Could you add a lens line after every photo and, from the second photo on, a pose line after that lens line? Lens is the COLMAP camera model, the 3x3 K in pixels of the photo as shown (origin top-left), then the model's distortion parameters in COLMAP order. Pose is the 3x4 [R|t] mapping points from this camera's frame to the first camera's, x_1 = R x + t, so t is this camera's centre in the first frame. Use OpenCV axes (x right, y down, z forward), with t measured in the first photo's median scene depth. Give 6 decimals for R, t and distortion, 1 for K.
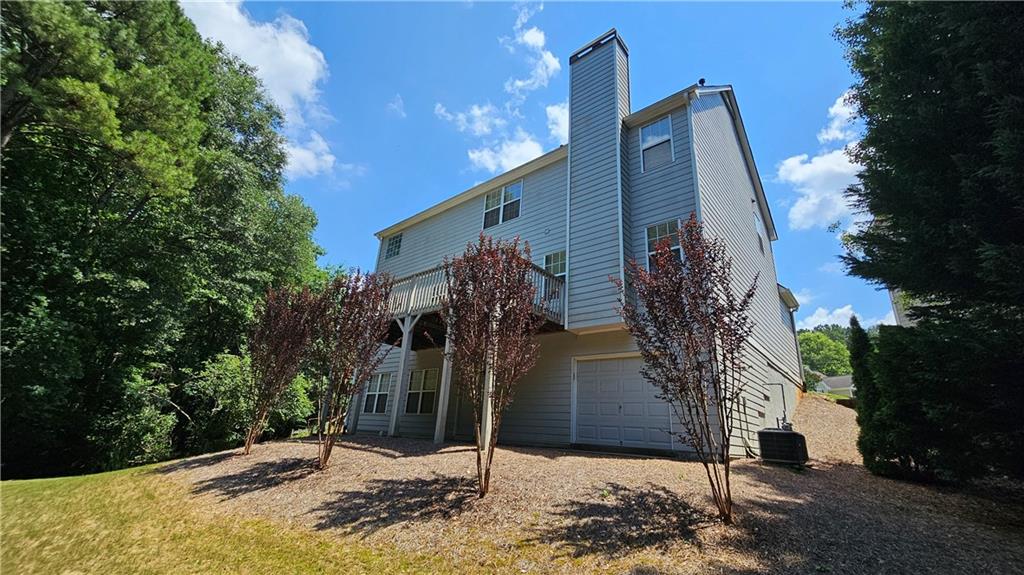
lens RADIAL K [[419.4, 0, 509.9], [0, 419.4, 287.1], [0, 0, 1]] dist [-0.000205, 0.000284]
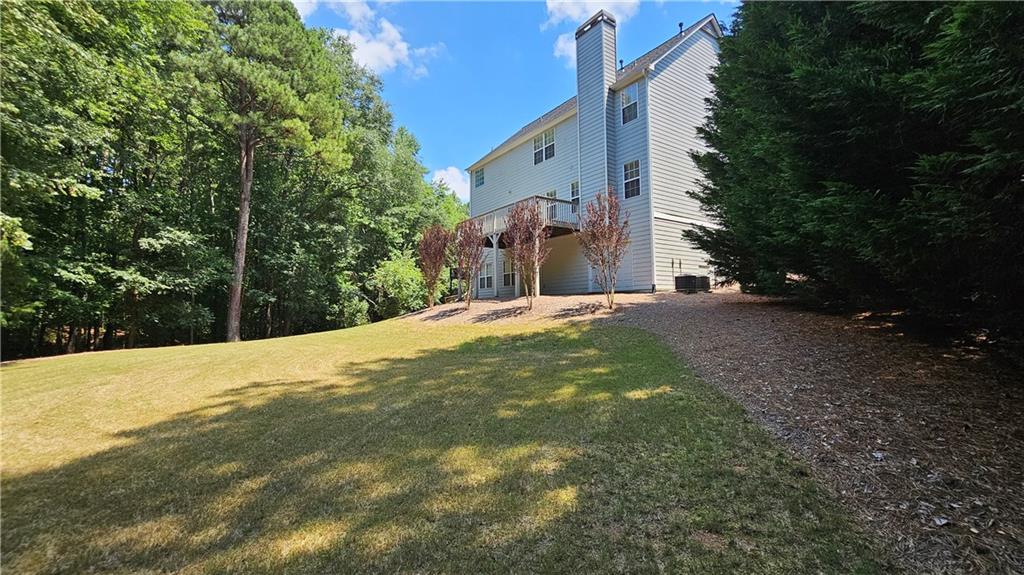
lens RADIAL K [[419.4, 0, 511.6], [0, 419.4, 286.8], [0, 0, 1]] dist [-0.000205, 0.000284]
pose [[0.966579, -0.089643, -0.240184, 0.188182], [0.154663, 0.951080, 0.267444, -0.144024], [0.204460, -0.295654, 0.933159, -0.571534]]
